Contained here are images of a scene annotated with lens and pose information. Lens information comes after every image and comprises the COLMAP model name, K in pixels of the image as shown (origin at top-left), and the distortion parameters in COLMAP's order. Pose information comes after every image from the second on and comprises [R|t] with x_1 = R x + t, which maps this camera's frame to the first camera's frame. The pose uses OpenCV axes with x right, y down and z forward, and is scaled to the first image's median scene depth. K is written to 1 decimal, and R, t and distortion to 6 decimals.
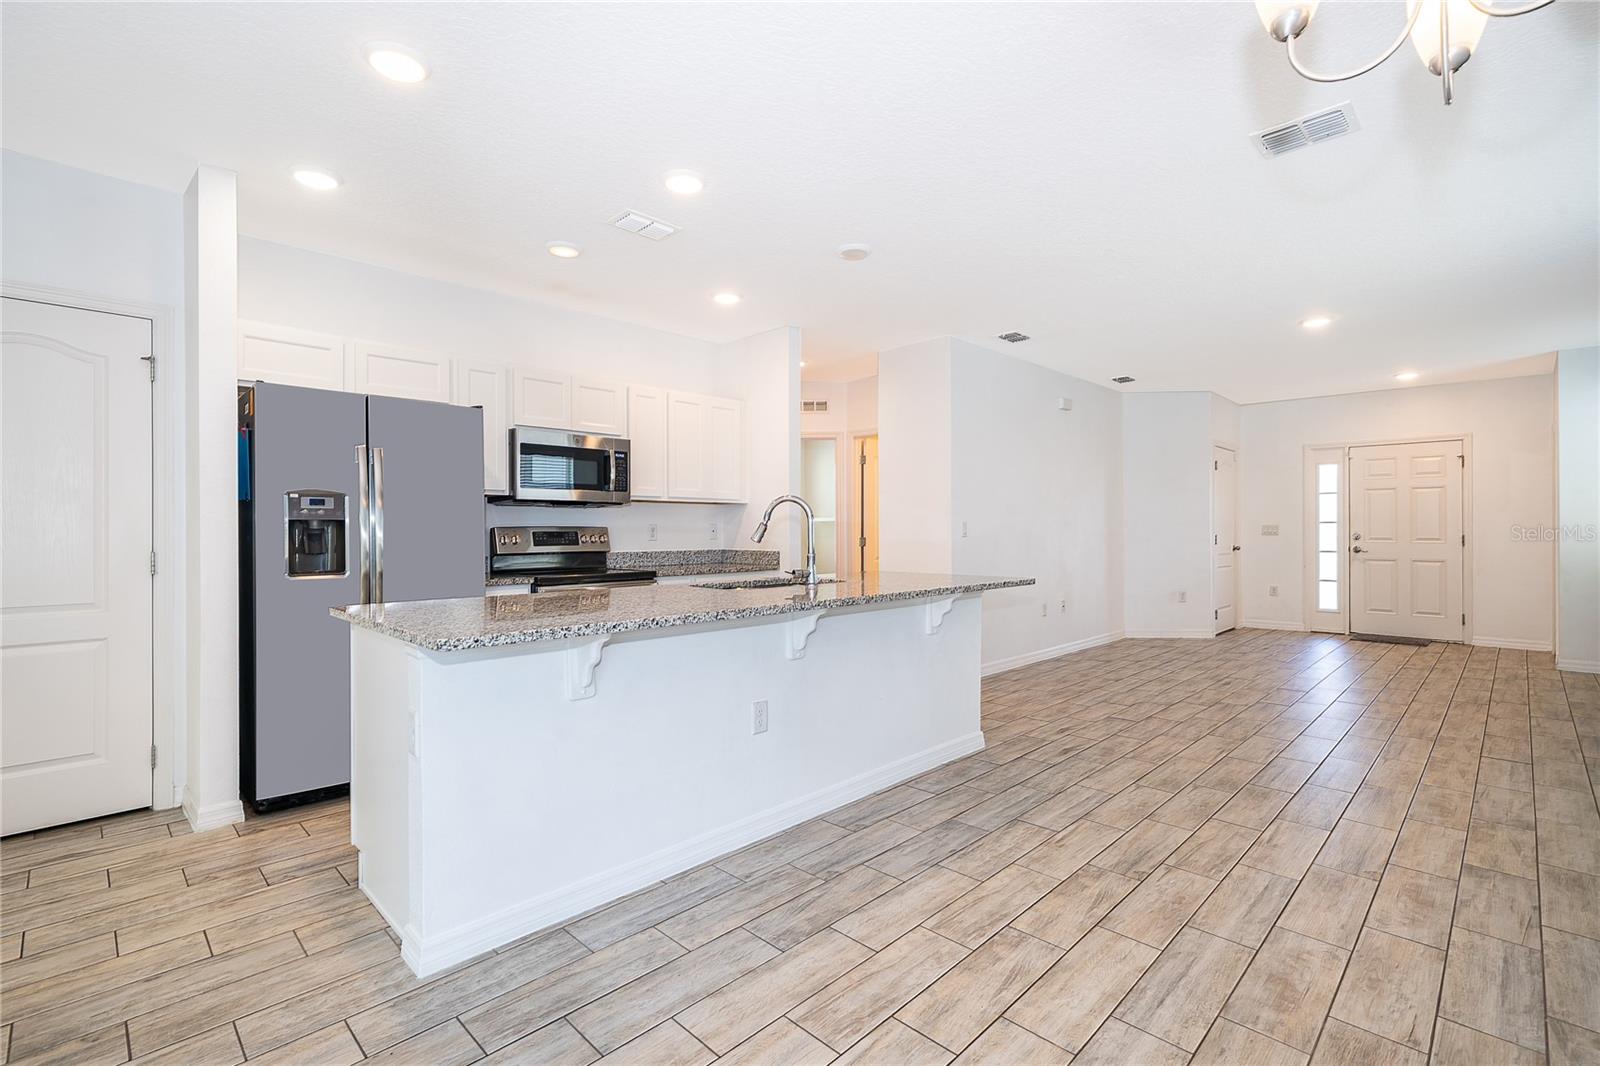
lens RADIAL K [[723.5, 0, 799.8], [0, 723.5, 527.8], [0, 0, 1]] dist [0.000796, 0.000673]
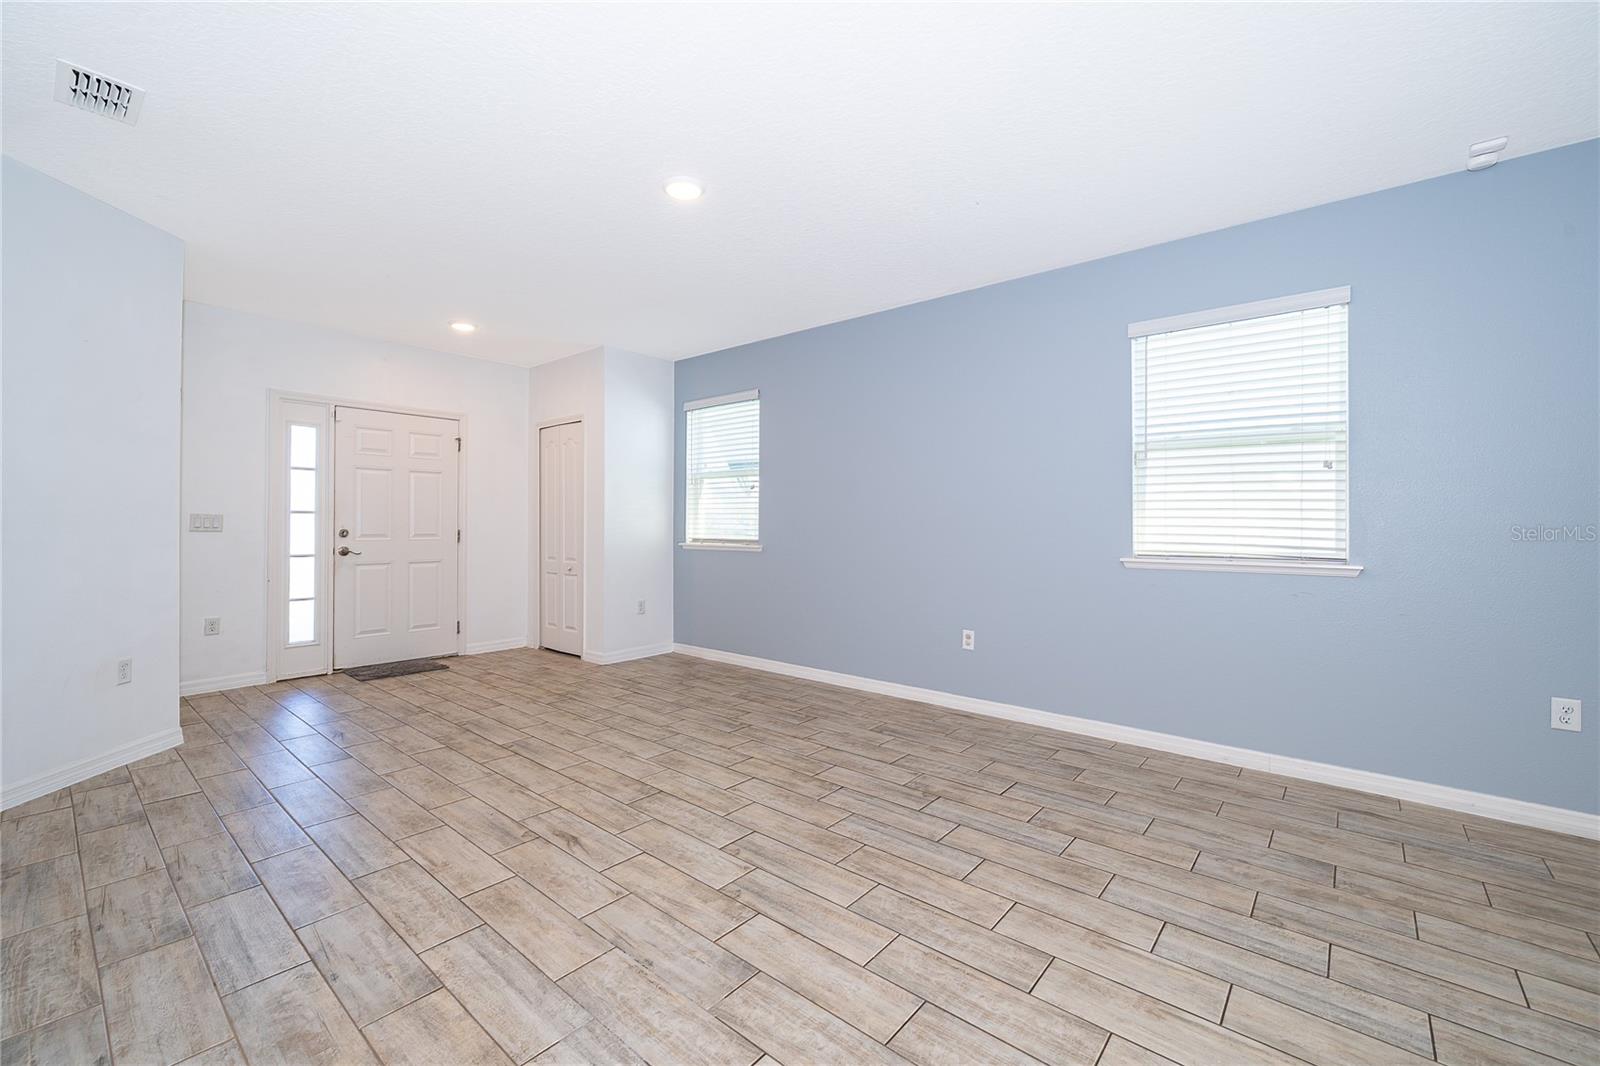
lens RADIAL K [[664.3, 0, 790.2], [0, 664.3, 519.4], [0, 0, 1]] dist [0.001455, 0.000247]
pose [[-0.071747, 0.008331, 0.997388, 0.214673], [-0.006840, 0.999937, -0.008844, 0.004117], [-0.997399, -0.007457, -0.071686, 1.520646]]
